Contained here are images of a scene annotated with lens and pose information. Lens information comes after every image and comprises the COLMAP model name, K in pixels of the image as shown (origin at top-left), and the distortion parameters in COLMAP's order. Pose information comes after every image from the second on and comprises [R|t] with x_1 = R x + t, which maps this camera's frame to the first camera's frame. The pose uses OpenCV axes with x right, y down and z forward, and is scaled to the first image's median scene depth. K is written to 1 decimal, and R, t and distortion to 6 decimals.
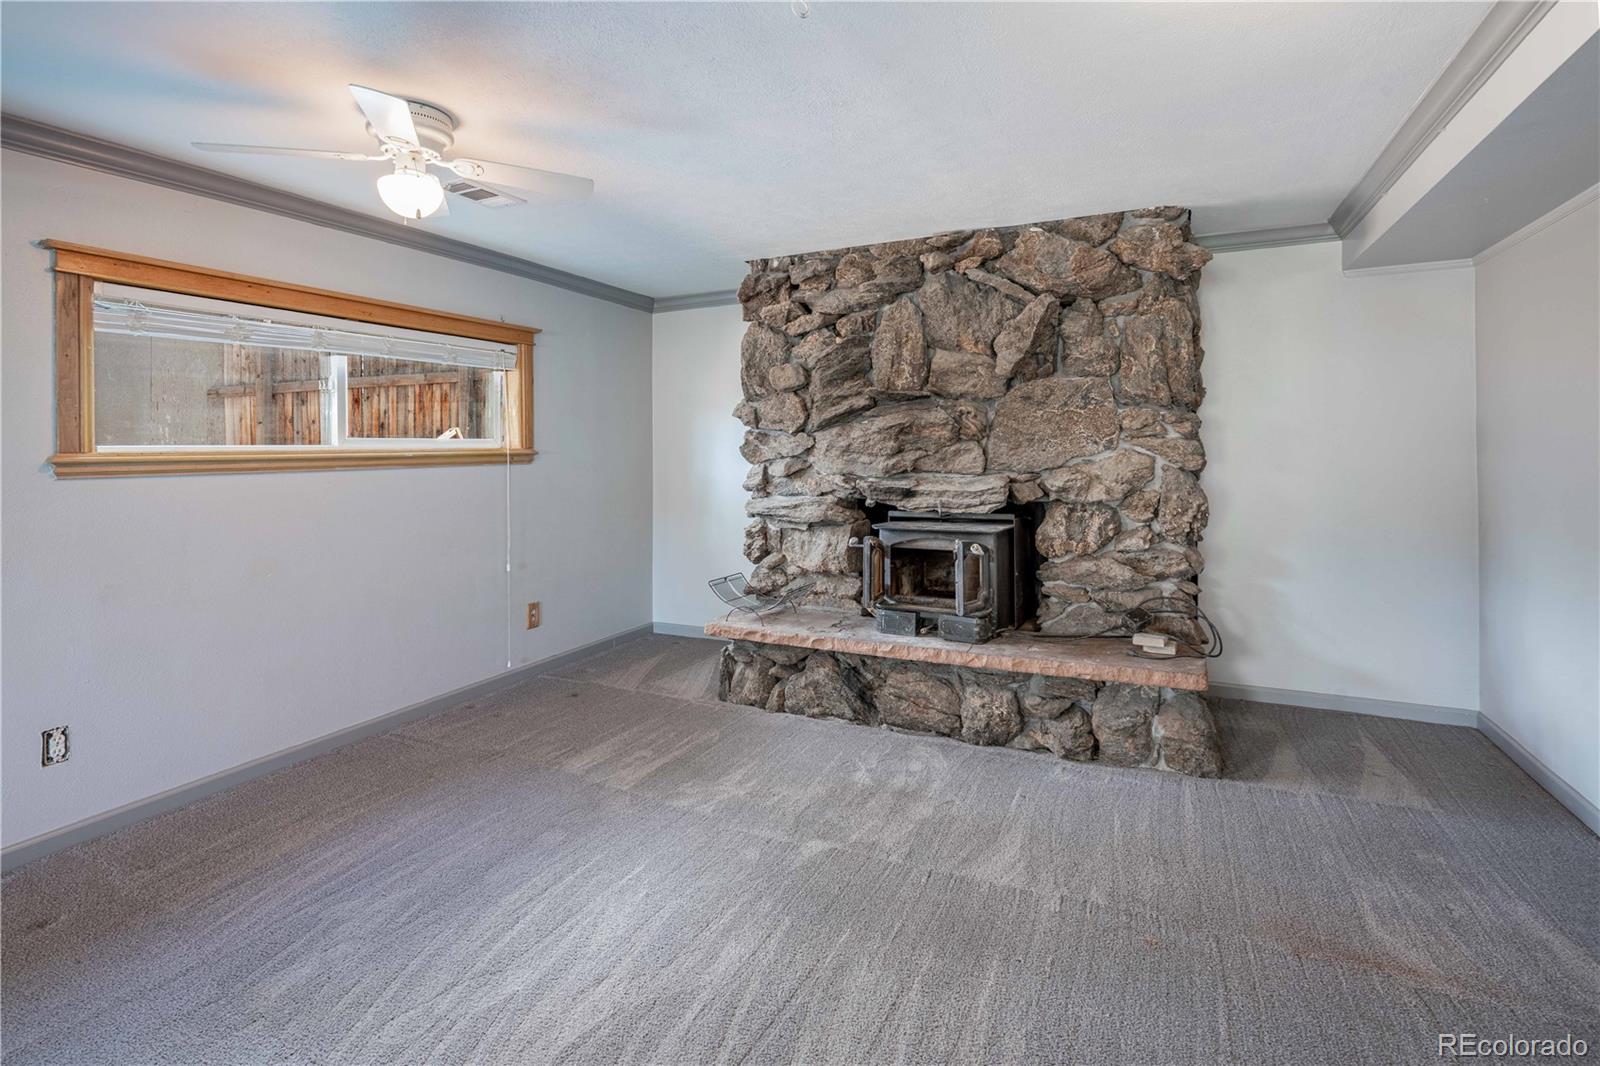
lens RADIAL K [[684.4, 0, 805.8], [0, 684.4, 431.4], [0, 0, 1]] dist [0.000138, 0.000108]
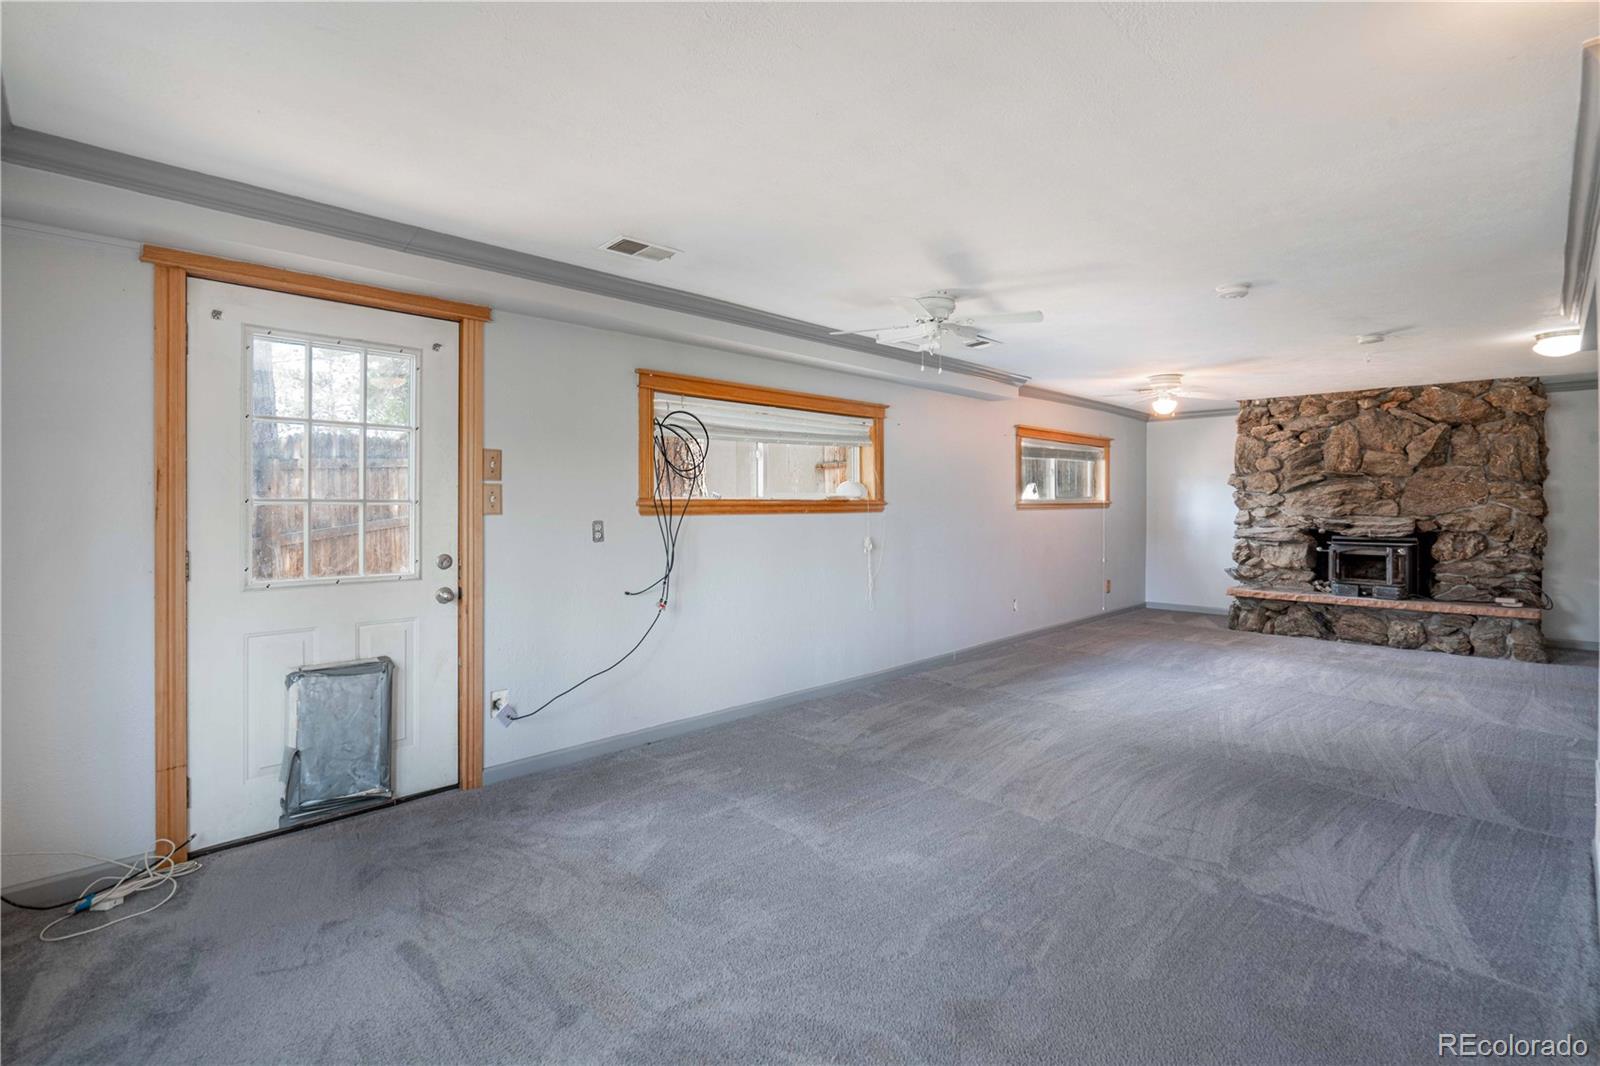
lens RADIAL K [[729.9, 0, 788.9], [0, 729.9, 496.8], [0, 0, 1]] dist [0.000473, 0.000565]
pose [[0.949962, 0.007920, -0.312266, -0.718339], [-0.001995, 0.999812, 0.019290, -0.028318], [0.312360, -0.017701, 0.949799, -1.462212]]
